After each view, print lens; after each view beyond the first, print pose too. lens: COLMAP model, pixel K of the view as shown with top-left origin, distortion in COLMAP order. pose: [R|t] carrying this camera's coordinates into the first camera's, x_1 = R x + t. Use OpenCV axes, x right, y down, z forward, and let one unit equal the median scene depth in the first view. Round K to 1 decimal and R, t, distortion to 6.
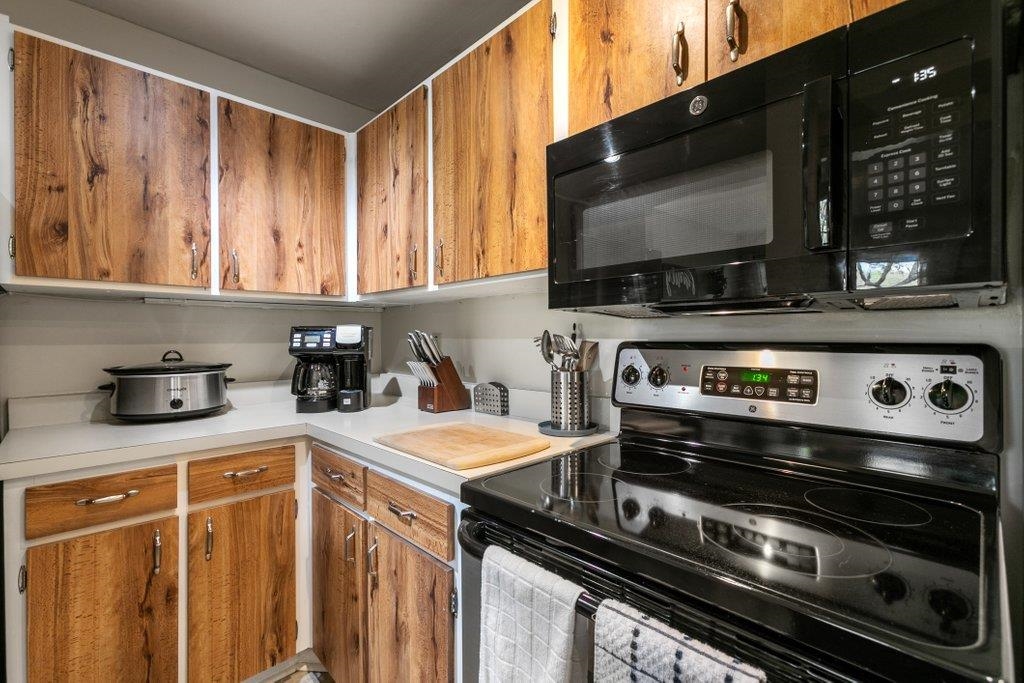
lens RADIAL K [[458.9, 0, 512.0], [0, 458.9, 341.5], [0, 0, 1]] dist [-0.001285, -0.000069]
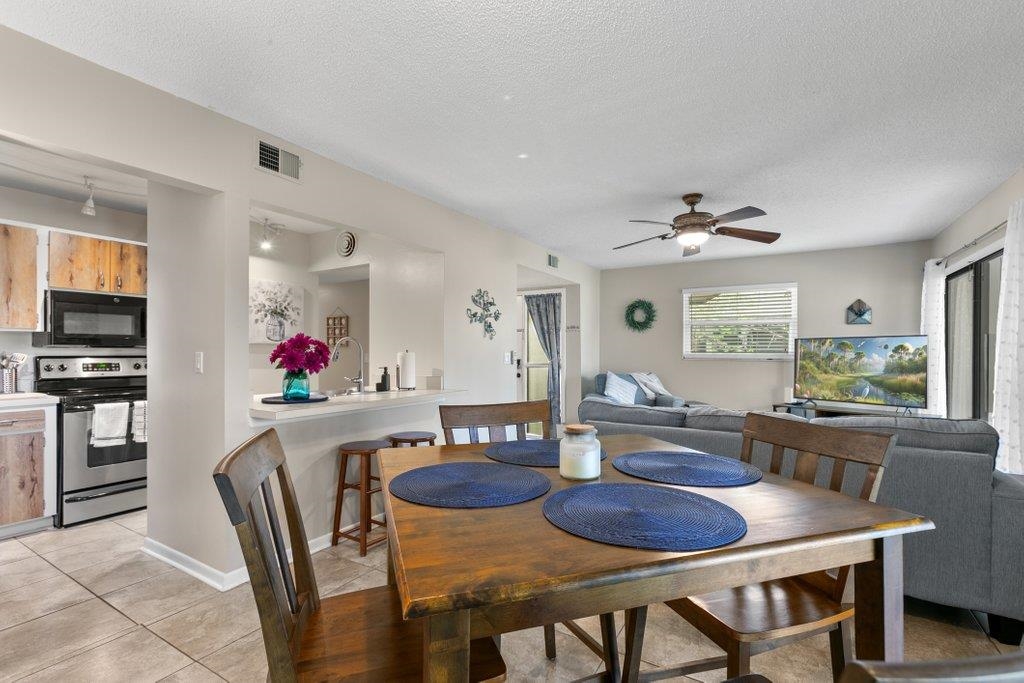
lens RADIAL K [[457.4, 0, 494.8], [0, 457.4, 351.2], [0, 0, 1]] dist [0.020305, 0.000192]
pose [[-0.223698, 0.001603, 0.974657, -3.032311], [0.001063, 0.999998, -0.001401, -0.020641], [-0.974658, 0.000723, -0.223699, -0.968912]]
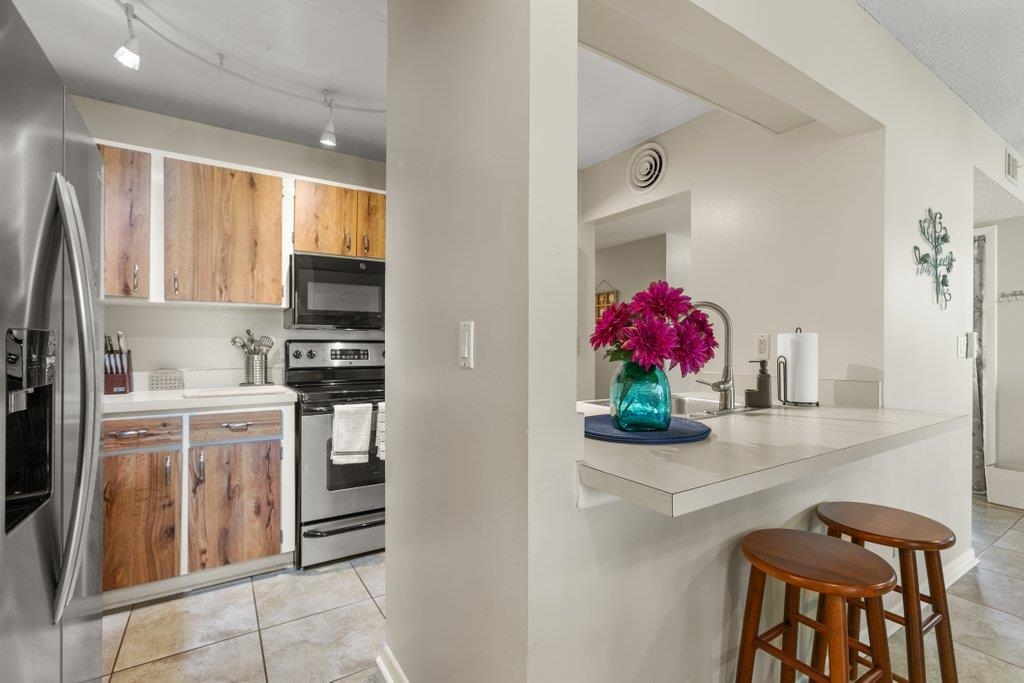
lens RADIAL K [[458.9, 0, 512.0], [0, 458.9, 341.5], [0, 0, 1]] dist [-0.001285, -0.000069]
pose [[0.197548, 0.006804, 0.980270, -1.692674], [-0.000831, 0.999977, -0.006774, 0.024702], [-0.980293, 0.000524, 0.197549, -0.447219]]
